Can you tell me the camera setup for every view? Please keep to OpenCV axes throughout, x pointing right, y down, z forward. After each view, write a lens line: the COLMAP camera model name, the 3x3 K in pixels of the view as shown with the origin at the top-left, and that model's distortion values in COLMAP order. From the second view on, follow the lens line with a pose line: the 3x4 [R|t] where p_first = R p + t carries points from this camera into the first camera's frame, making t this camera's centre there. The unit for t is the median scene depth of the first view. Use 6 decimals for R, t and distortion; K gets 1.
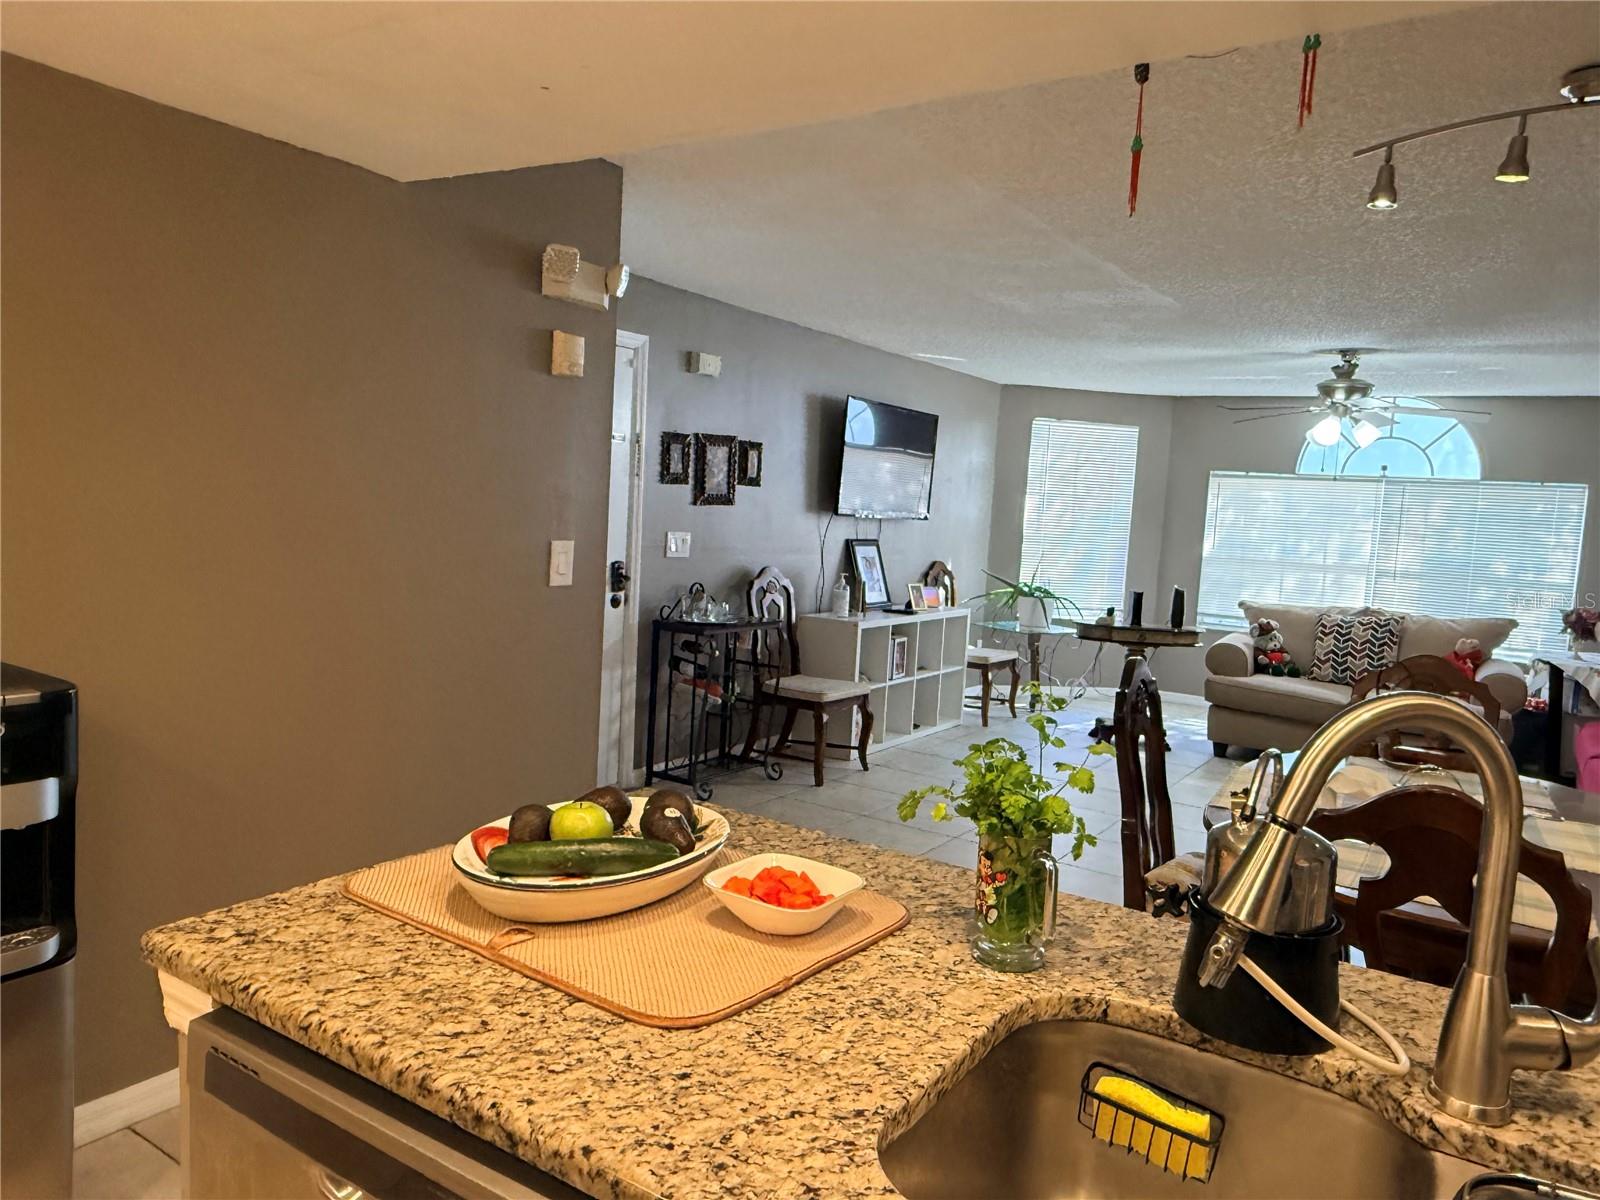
lens RADIAL K [[1117.0, 0, 804.0], [0, 1117.0, 598.2], [0, 0, 1]] dist [0.000222, 0.005993]
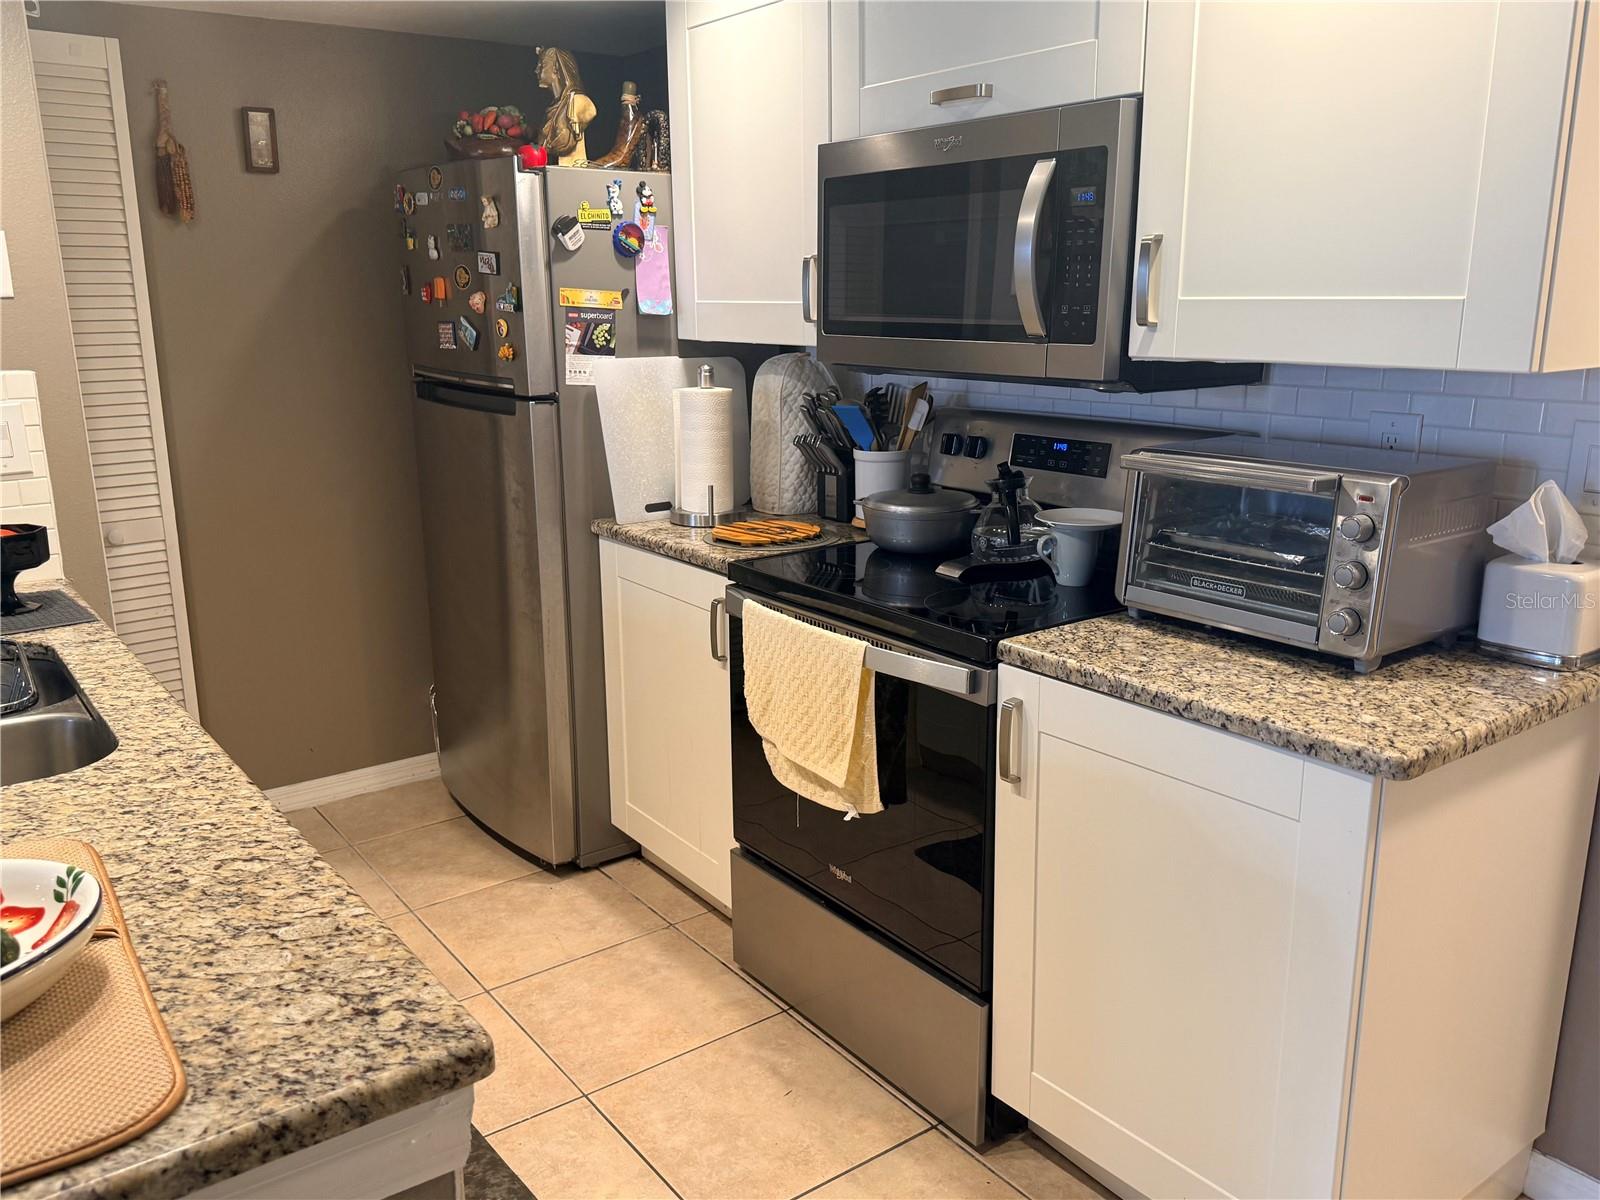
lens RADIAL K [[1258.8, 0, 794.4], [0, 1258.8, 611.0], [0, 0, 1]] dist [0.149765, -0.292059]
pose [[-0.936802, -0.135264, 0.322655, -0.211532], [-0.016343, 0.938150, 0.345843, -0.048802], [-0.349479, 0.318713, -0.881071, 0.331663]]
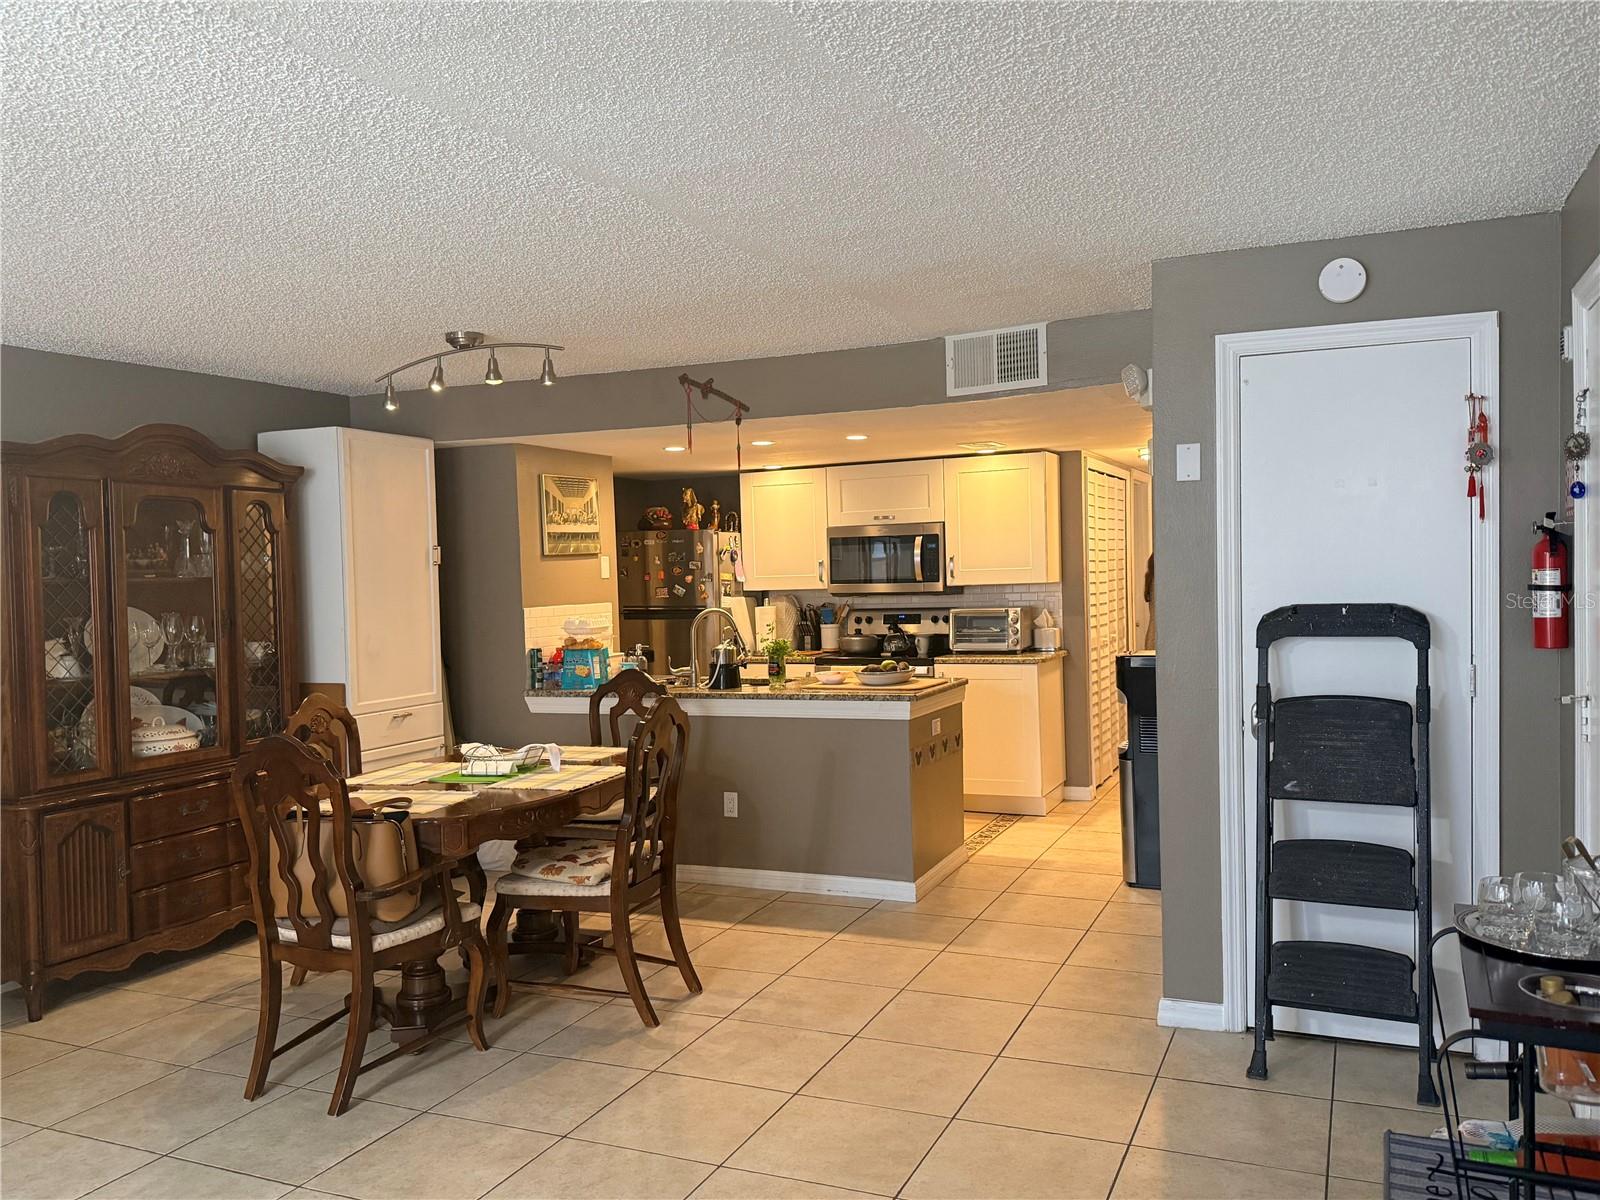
lens RADIAL K [[1267.9, 0, 788.7], [0, 1267.9, 617.2], [0, 0, 1]] dist [0.092558, -0.145261]
pose [[-0.986813, -0.024822, -0.159951, 0.202717], [-0.043602, 0.992409, 0.114995, -0.107851], [0.155883, 0.120452, -0.980404, 1.259063]]
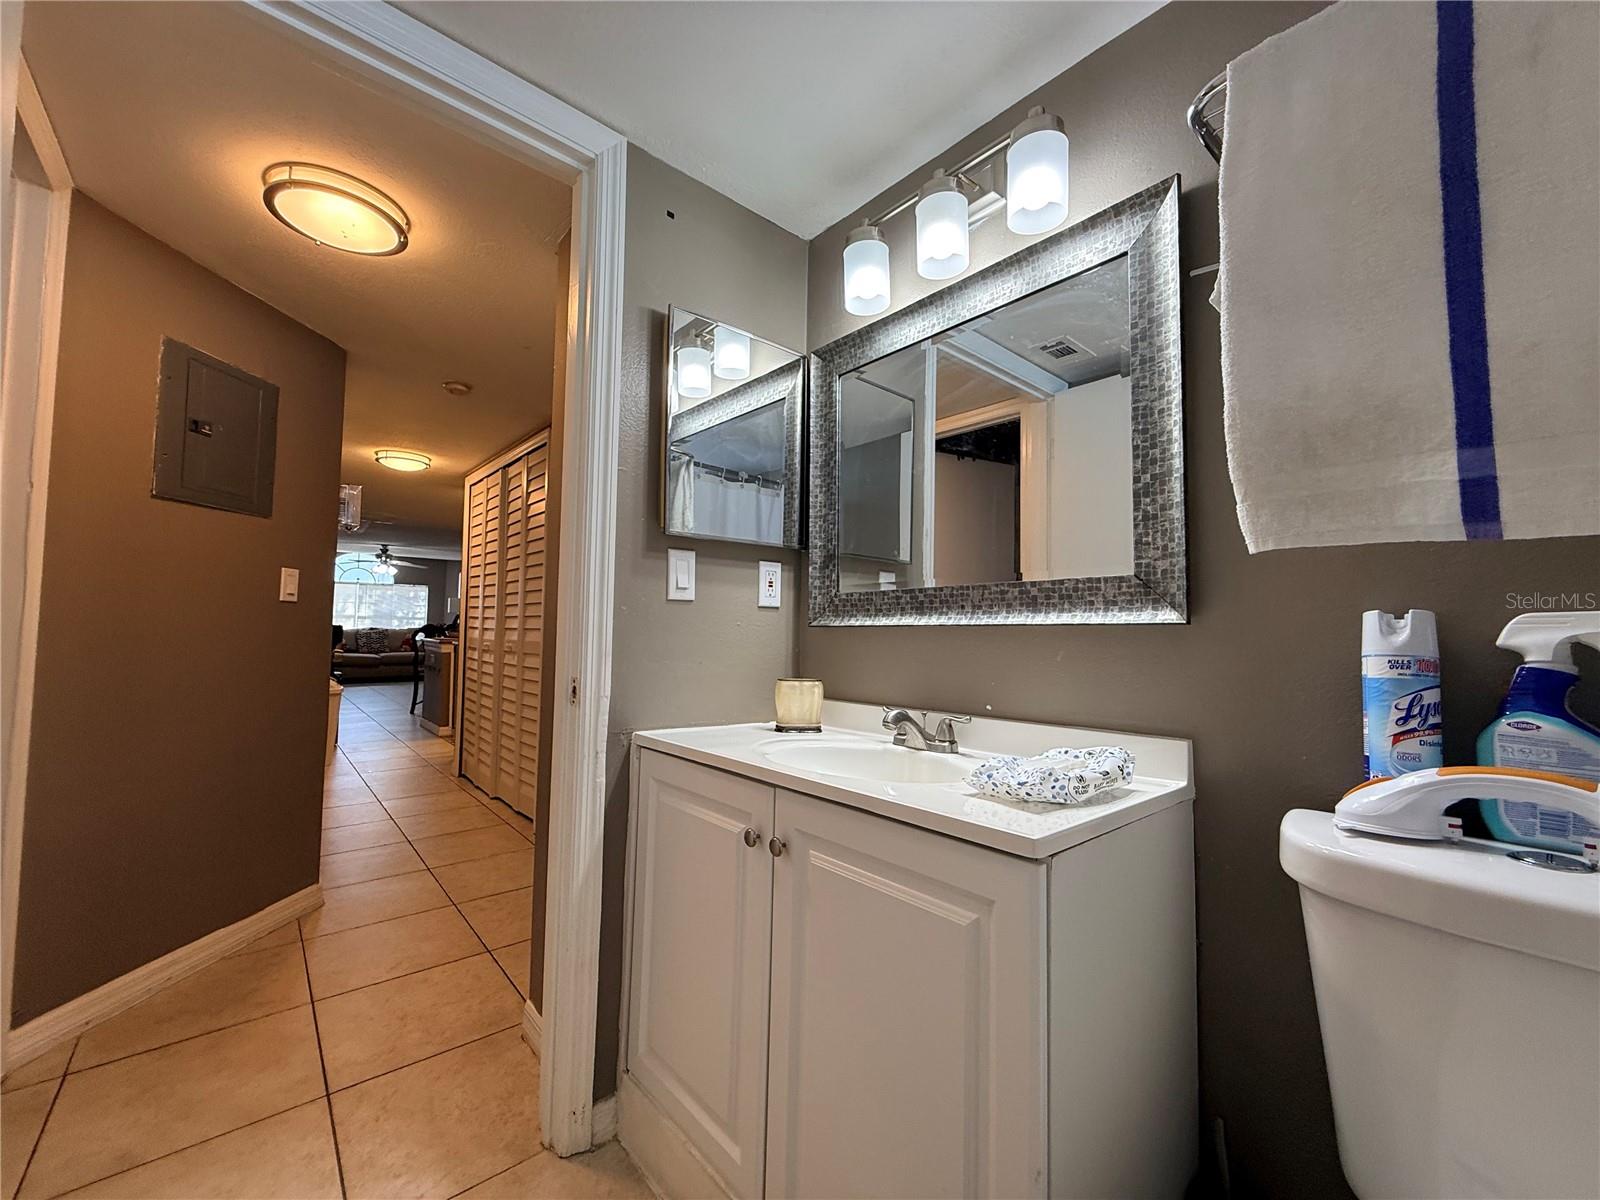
lens RADIAL K [[637.9, 0, 799.2], [0, 637.9, 600.9], [0, 0, 1]] dist [-0.000016, -0.000168]
pose [[0.270319, -0.010139, 0.962717, -0.975209], [0.087445, 0.996070, -0.014064, 0.073325], [-0.958791, 0.087987, 0.270143, -0.643062]]
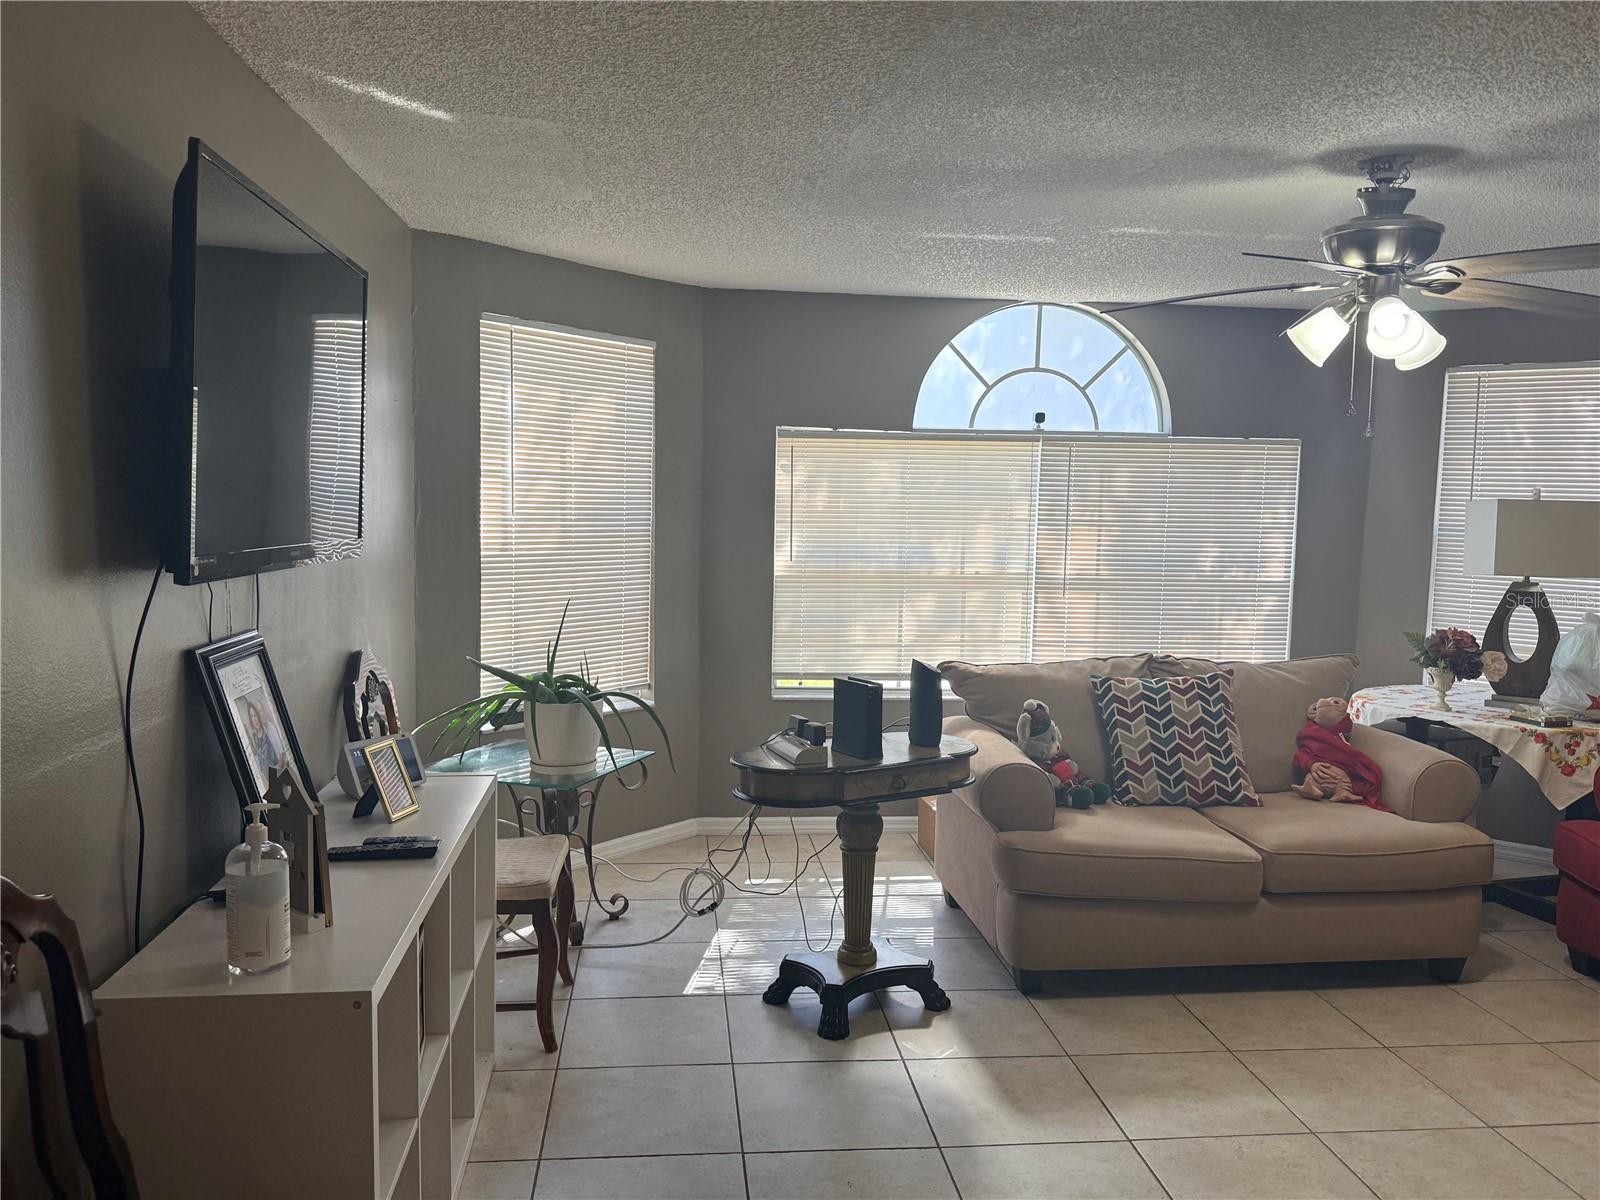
lens RADIAL K [[1258.8, 0, 794.4], [0, 1258.8, 611.0], [0, 0, 1]] dist [0.149765, -0.292059]
pose [[0.780339, -0.099175, 0.617442, -0.056361], [0.082076, 0.995046, 0.056097, -0.082559], [-0.619947, 0.006903, 0.784613, 0.730953]]
